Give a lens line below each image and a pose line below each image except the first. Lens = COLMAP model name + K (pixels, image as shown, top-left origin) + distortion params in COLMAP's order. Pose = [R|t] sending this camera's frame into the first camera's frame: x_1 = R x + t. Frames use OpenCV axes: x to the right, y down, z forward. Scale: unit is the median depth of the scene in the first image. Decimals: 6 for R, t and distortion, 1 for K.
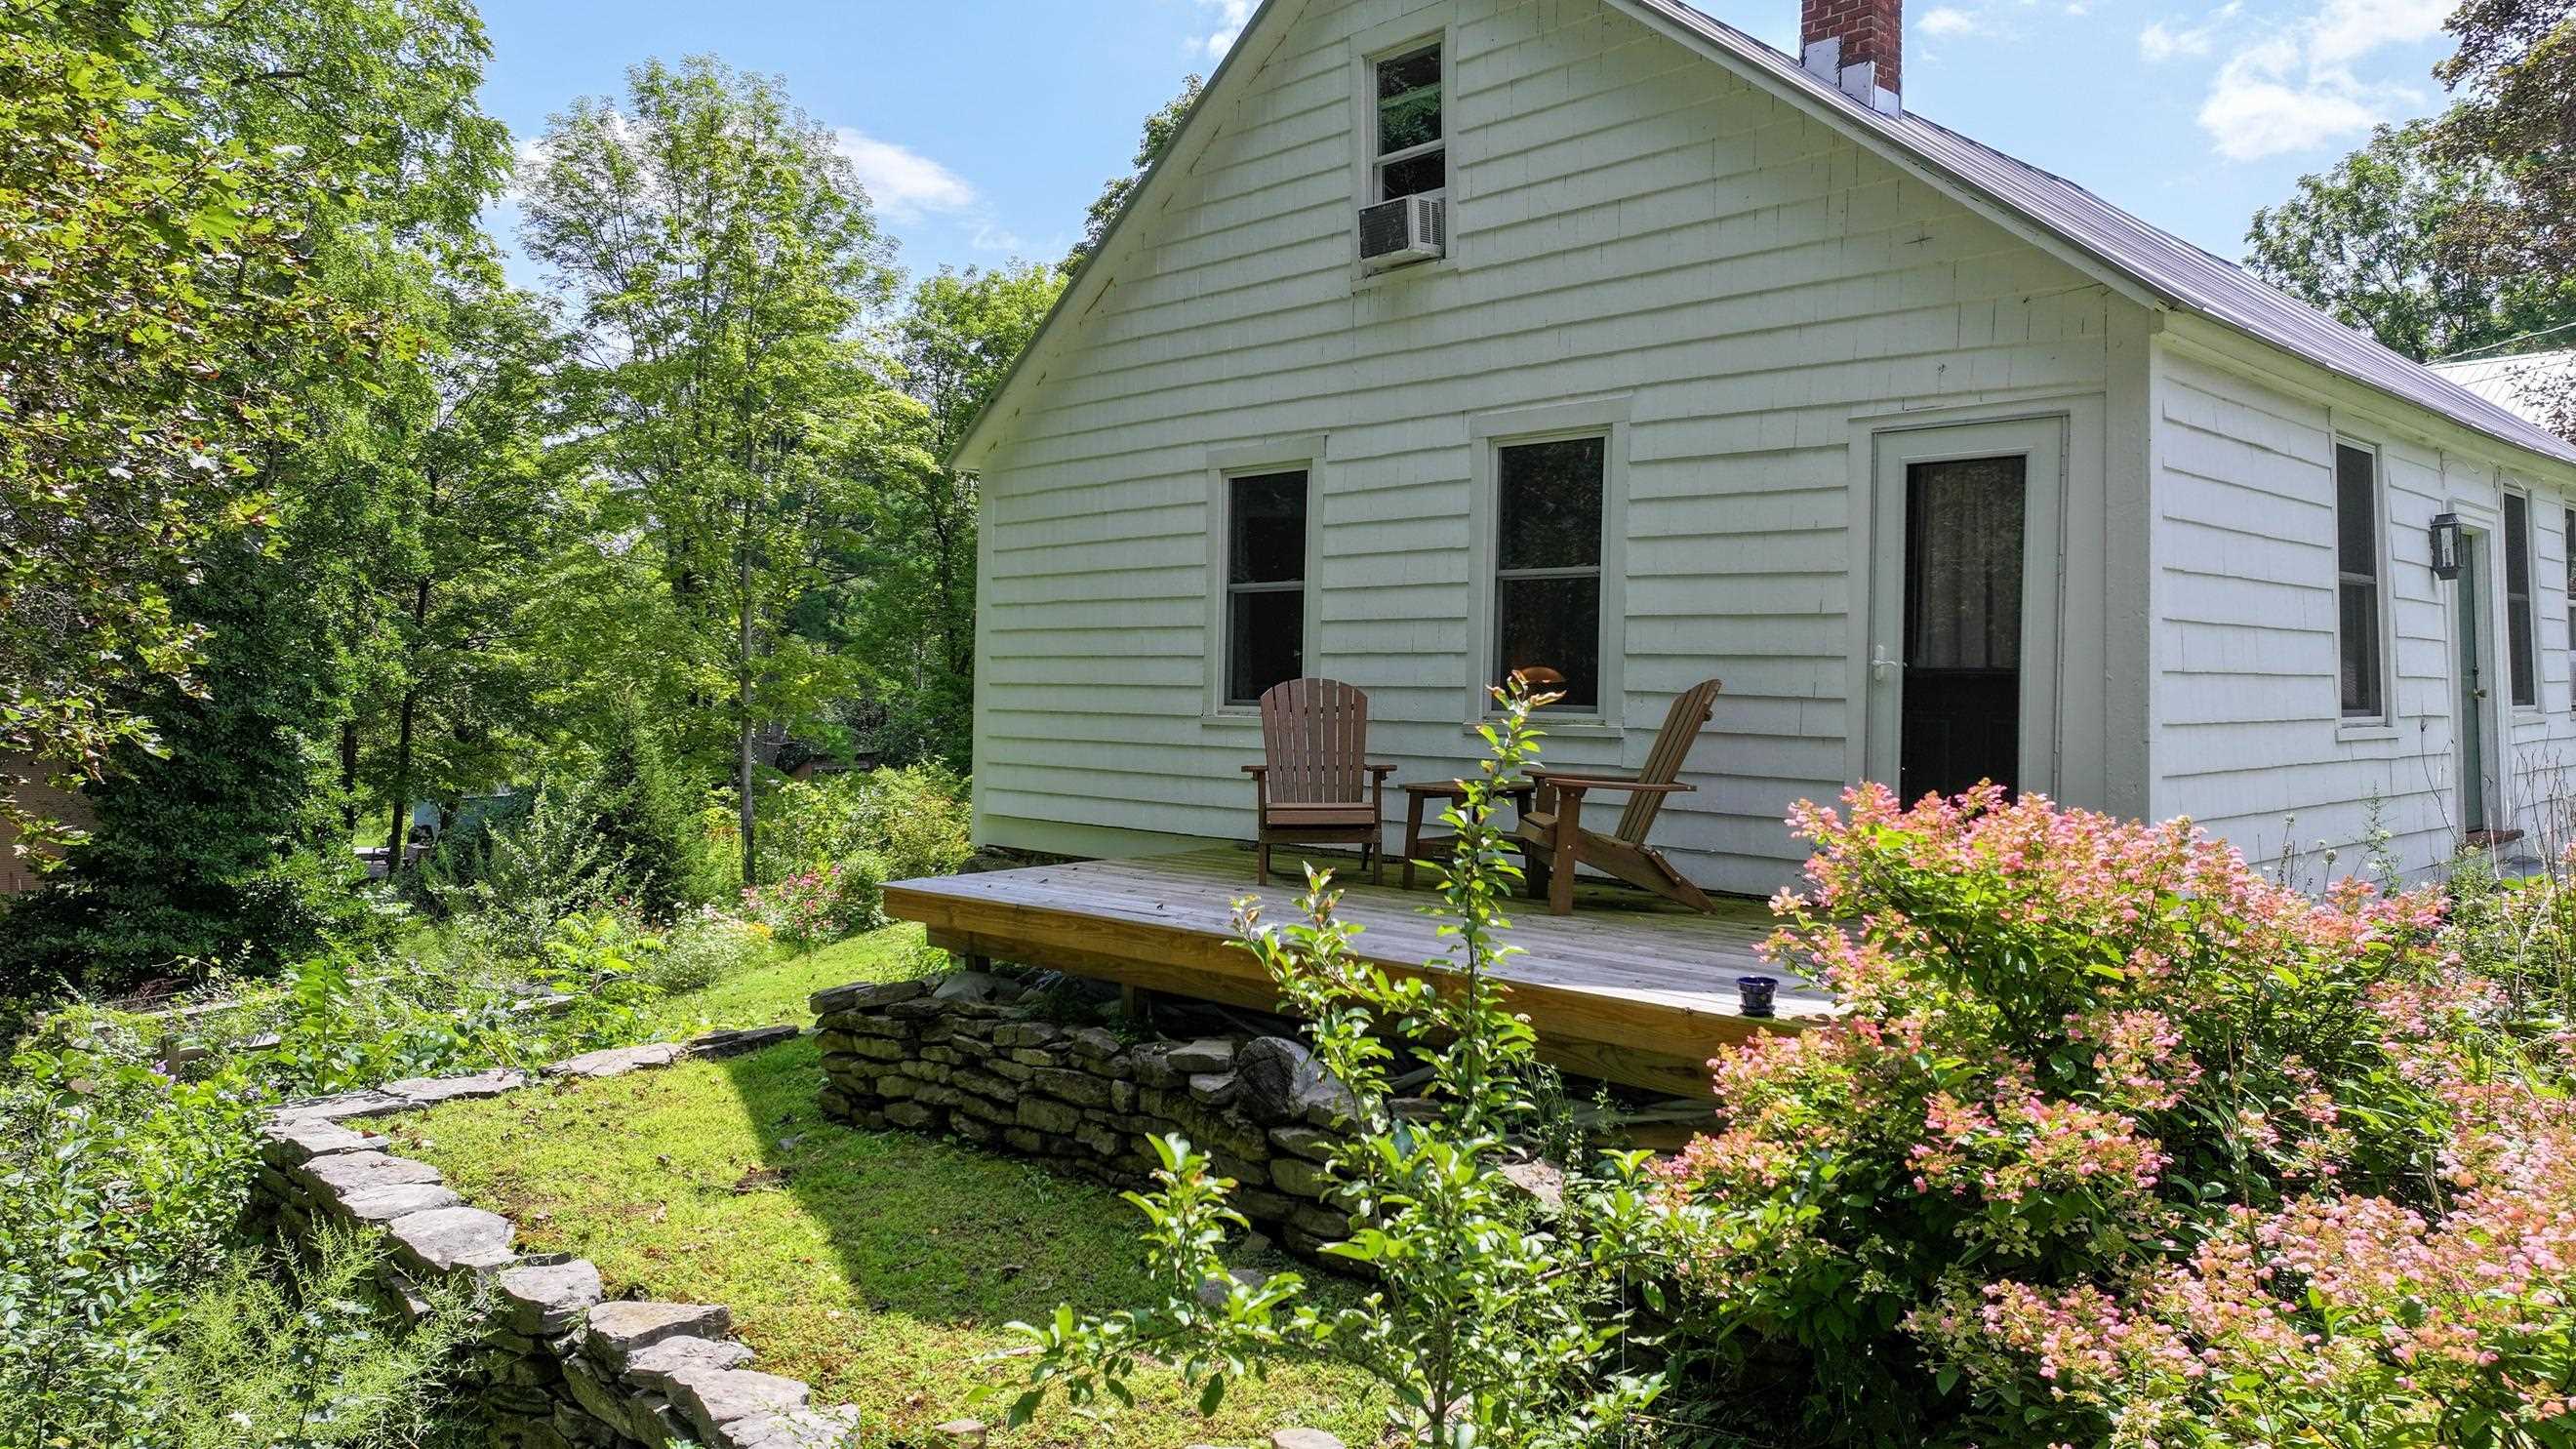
lens RADIAL K [[1807.2, 0, 1288.0], [0, 1807.2, 724.5], [0, 0, 1]] dist [-0.019298, 0.004181]
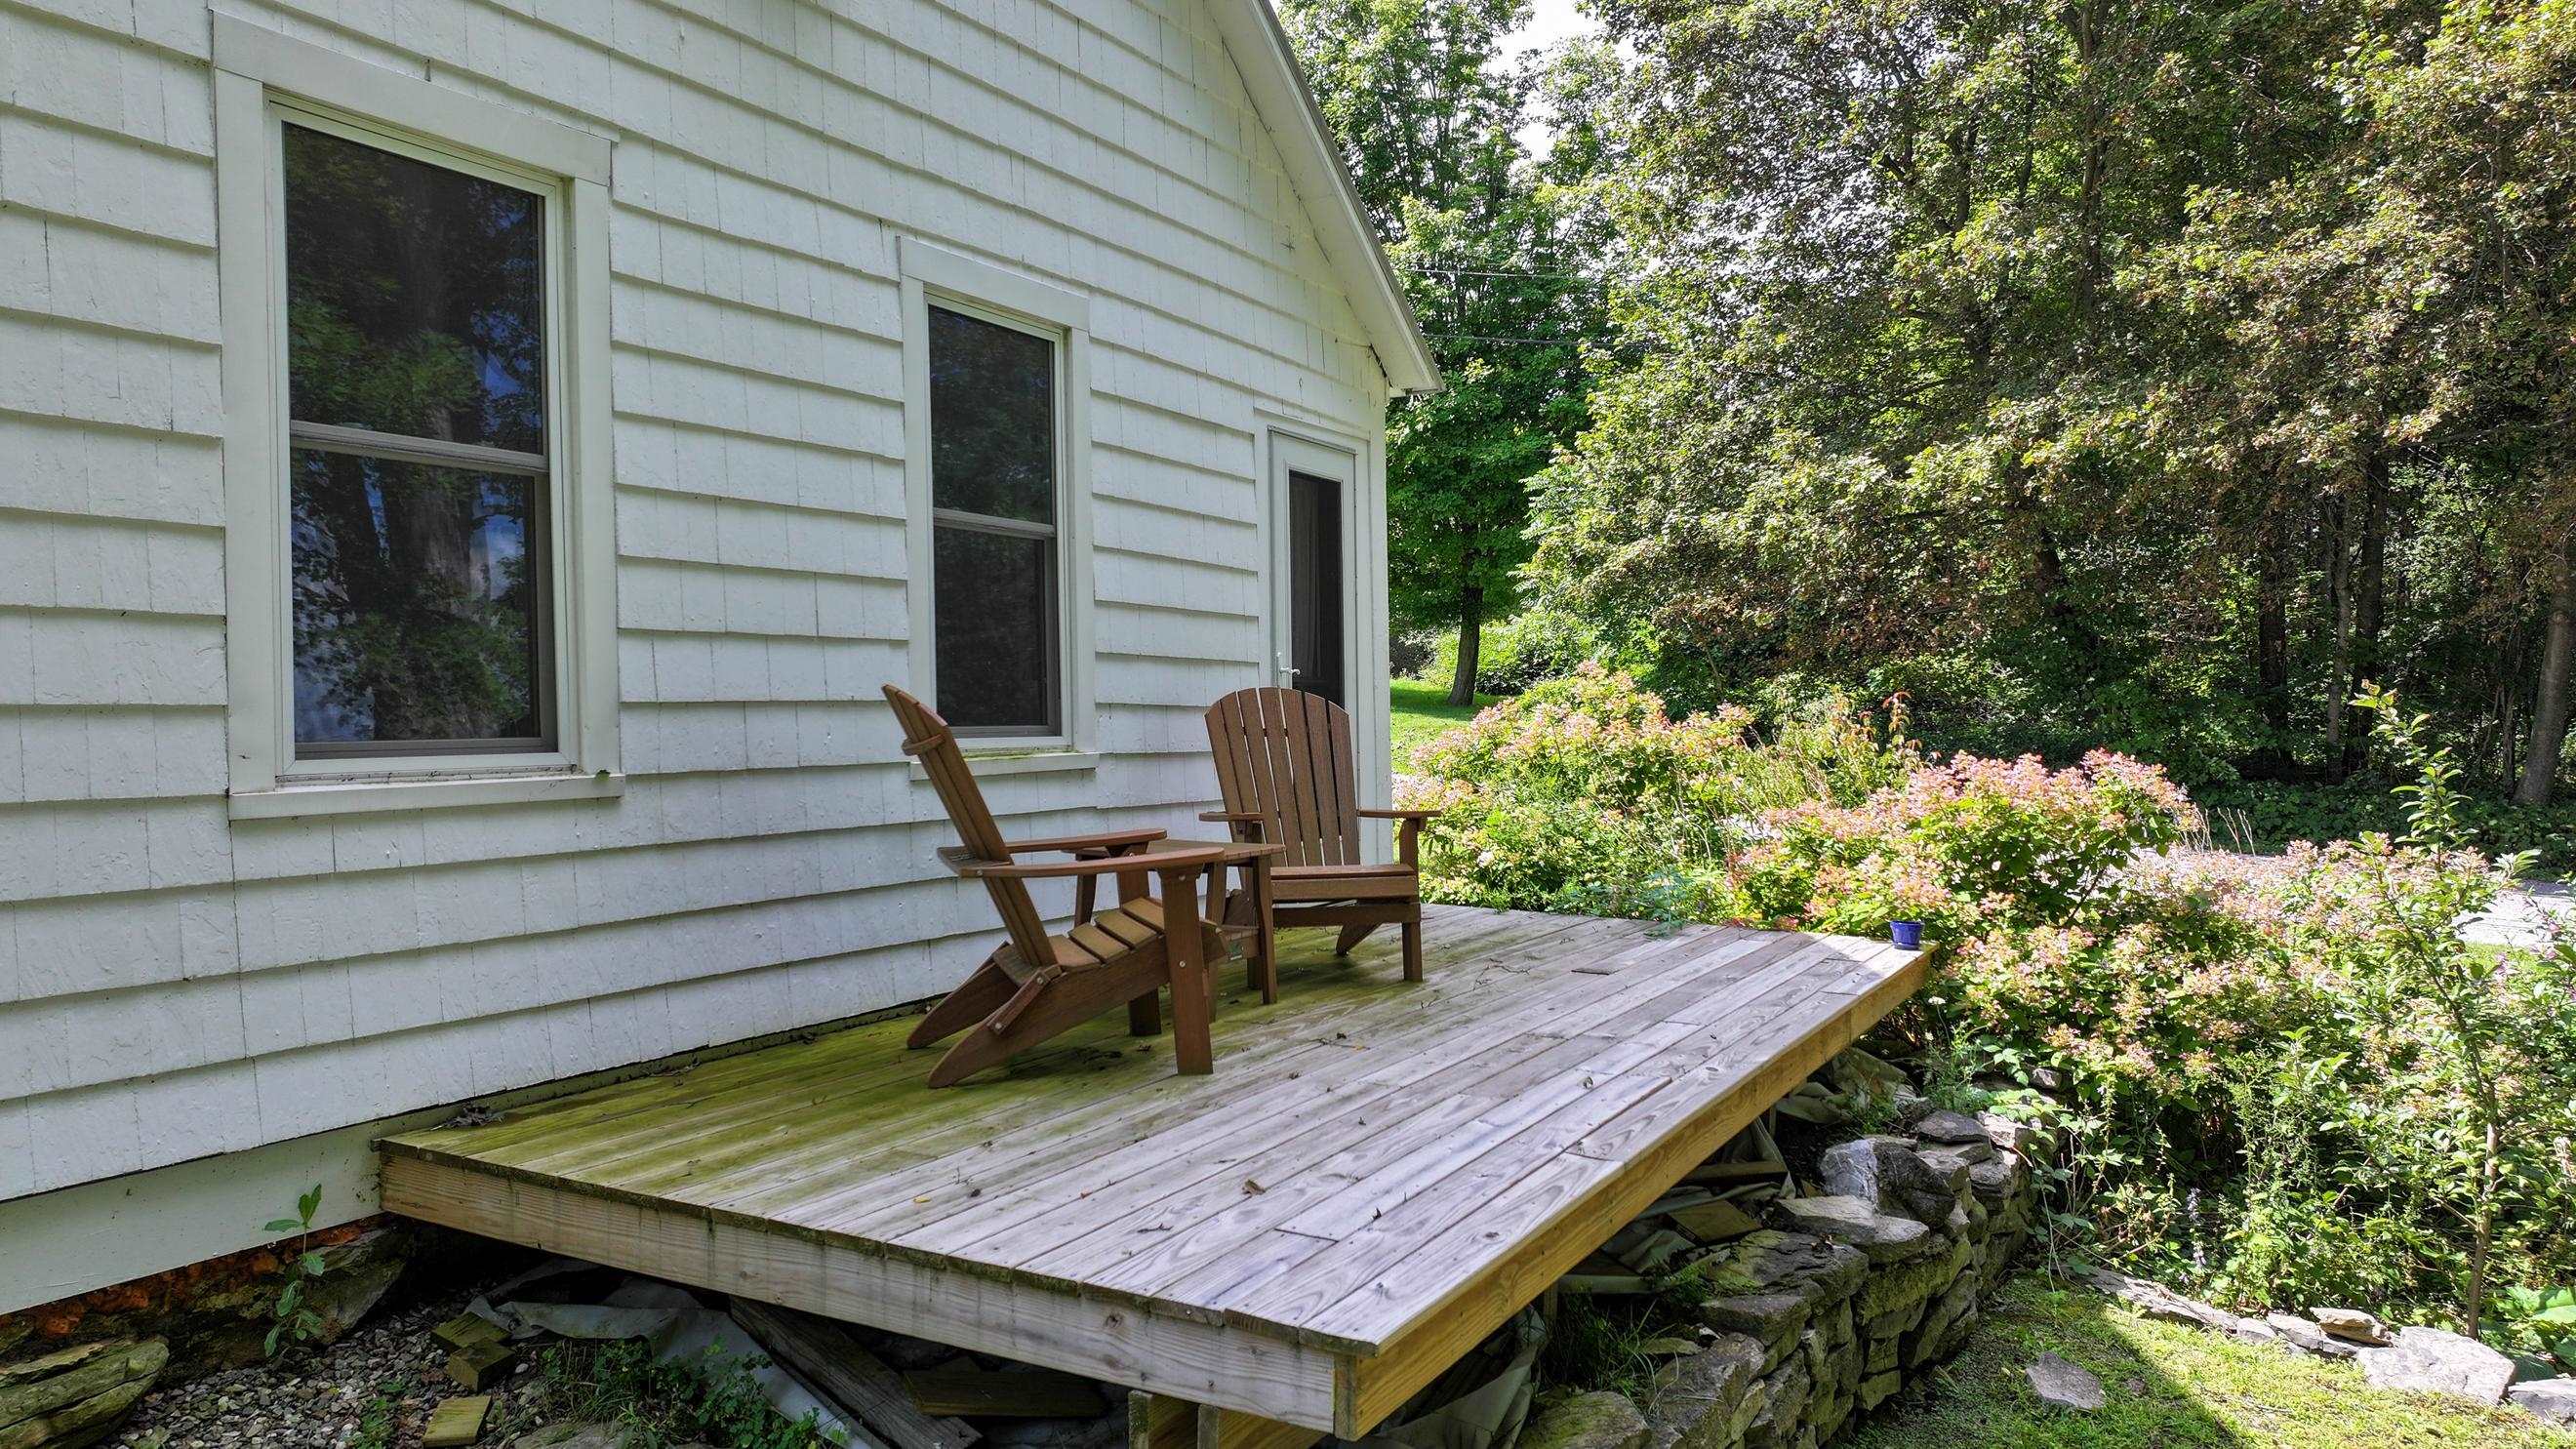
lens RADIAL K [[1768.3, 0, 1288.0], [0, 1768.3, 724.5], [0, 0, 1]] dist [0.003417, 0.007217]
pose [[-0.273475, -0.023427, 0.961594, -0.451634], [0.019757, 0.999356, 0.029966, -0.025722], [-0.961676, 0.027193, -0.272836, 0.966078]]
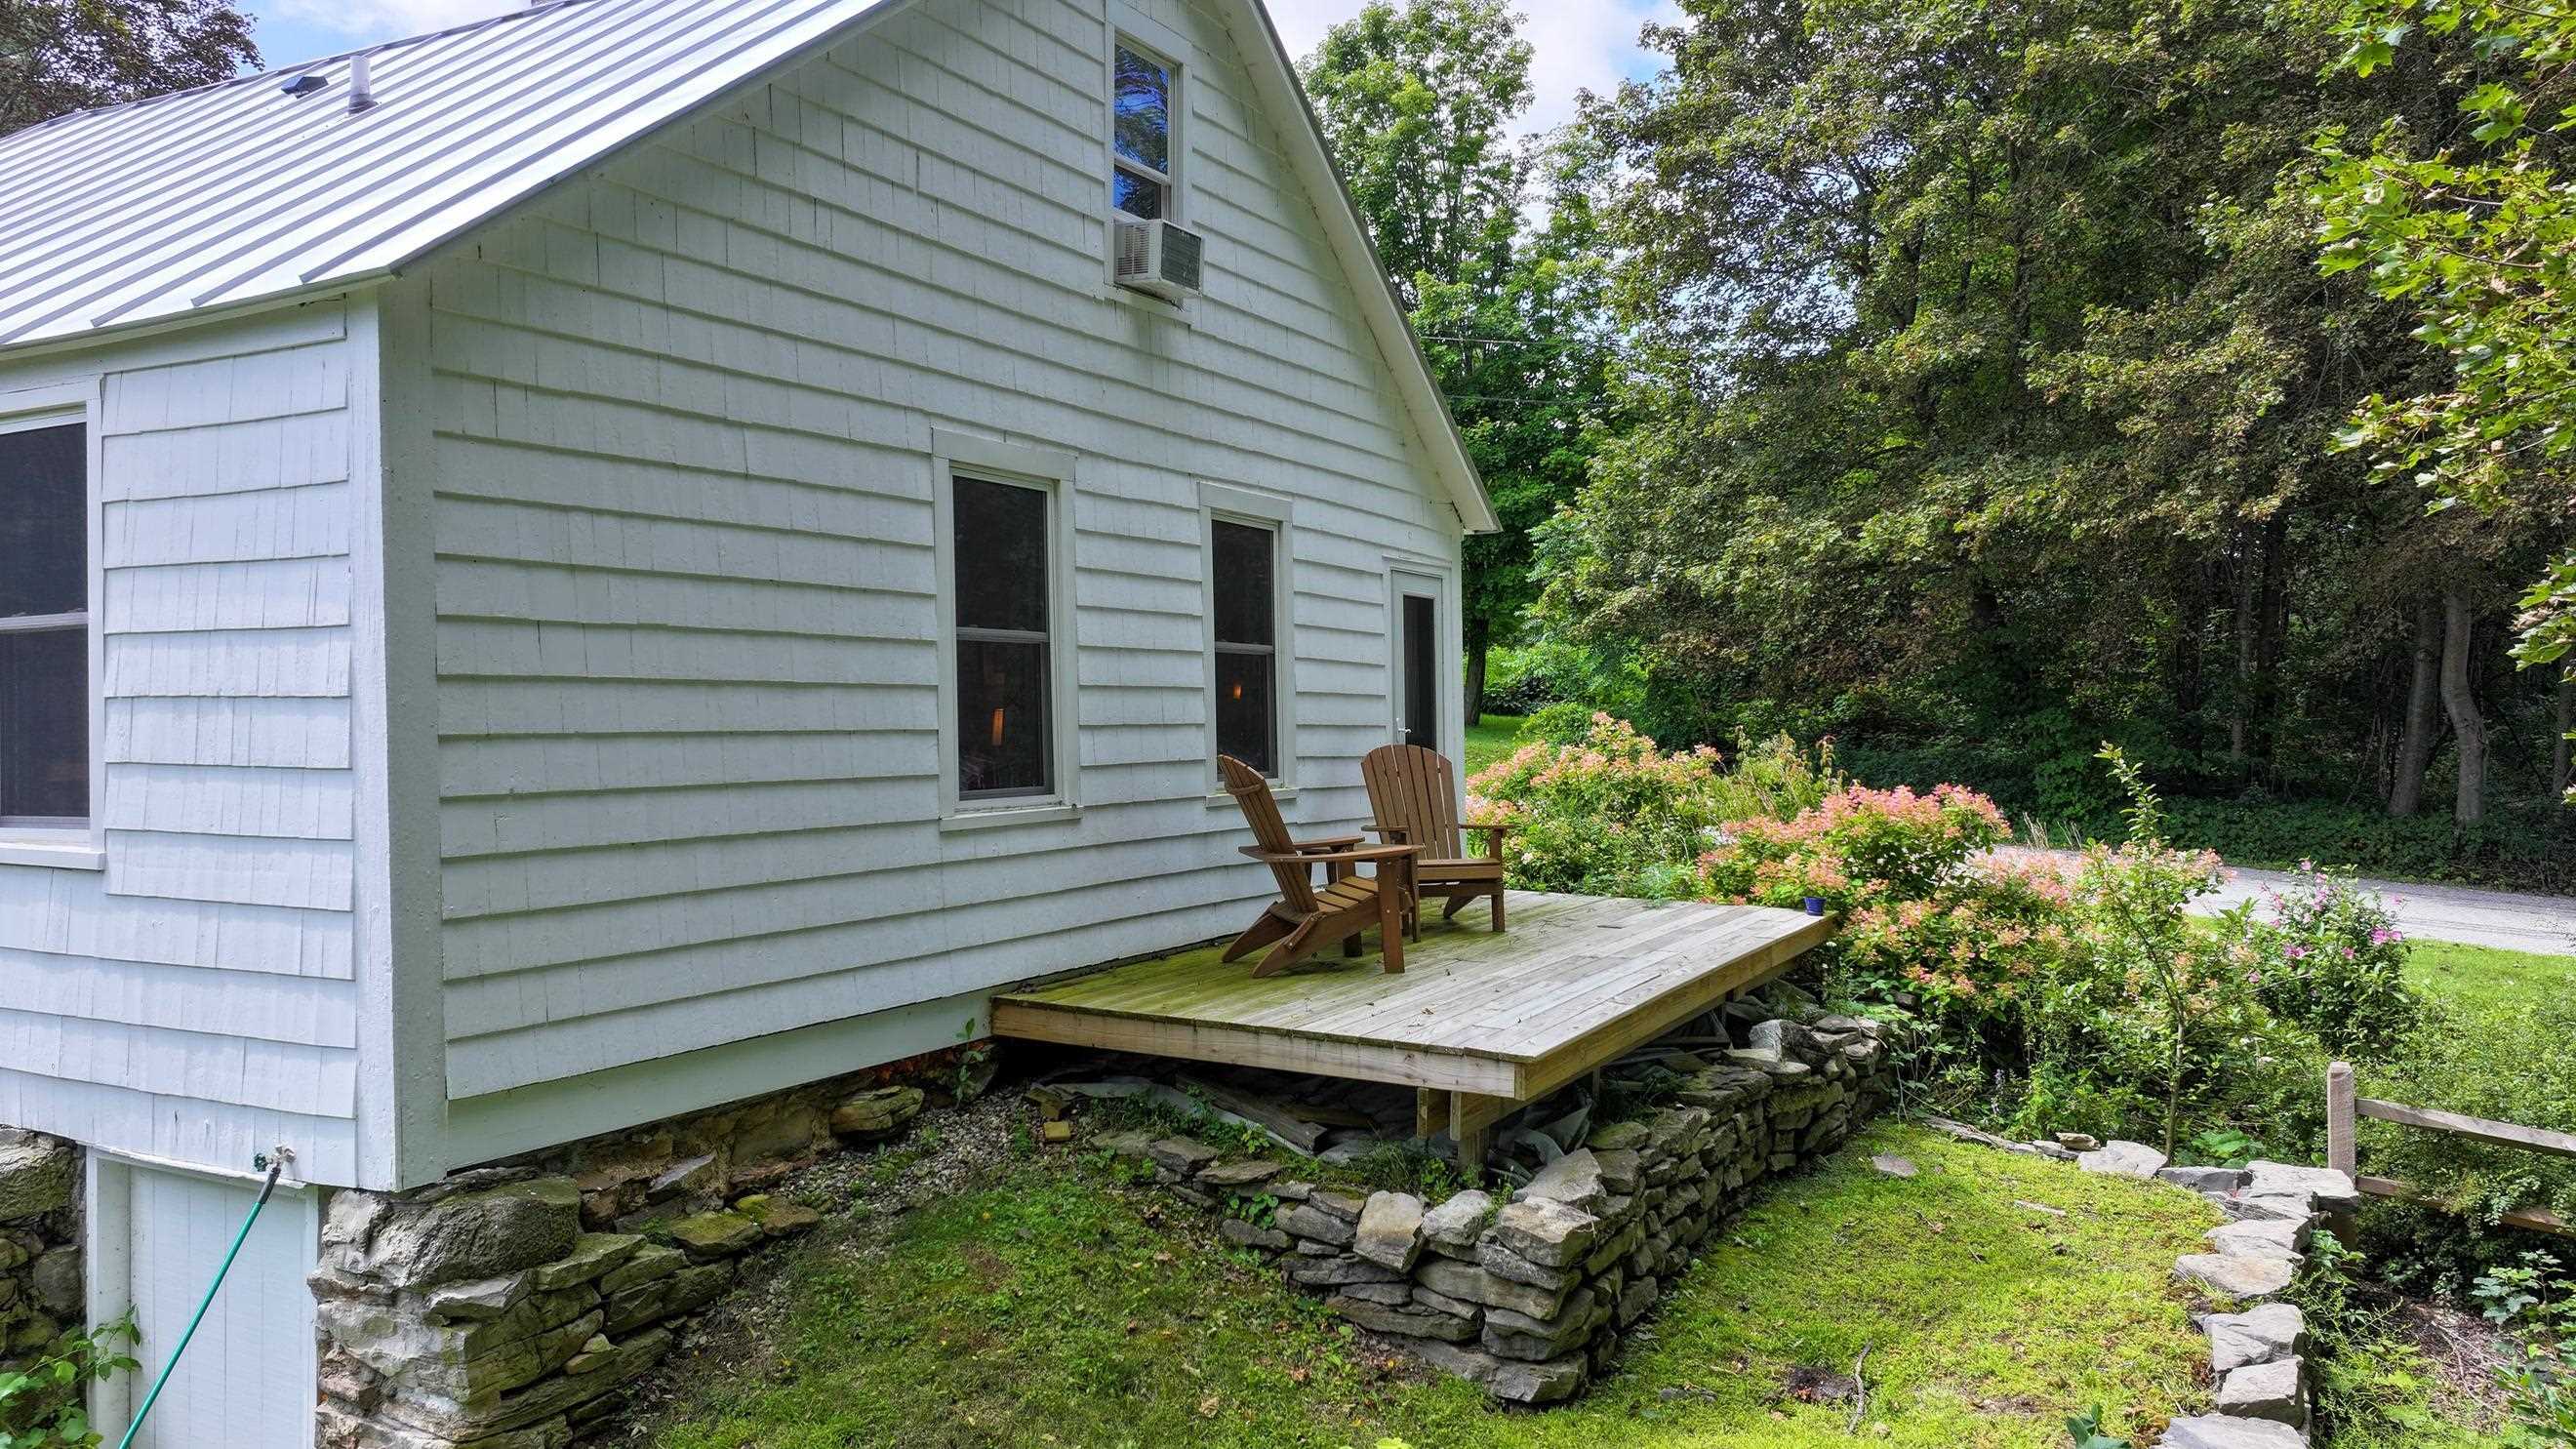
lens RADIAL K [[1768.3, 0, 1288.0], [0, 1768.3, 724.5], [0, 0, 1]] dist [0.003417, 0.007217]
pose [[-0.279624, -0.017730, 0.959946, -0.772327], [0.020444, 0.999493, 0.024415, -0.057658], [-0.959892, 0.026452, -0.279120, 1.137268]]
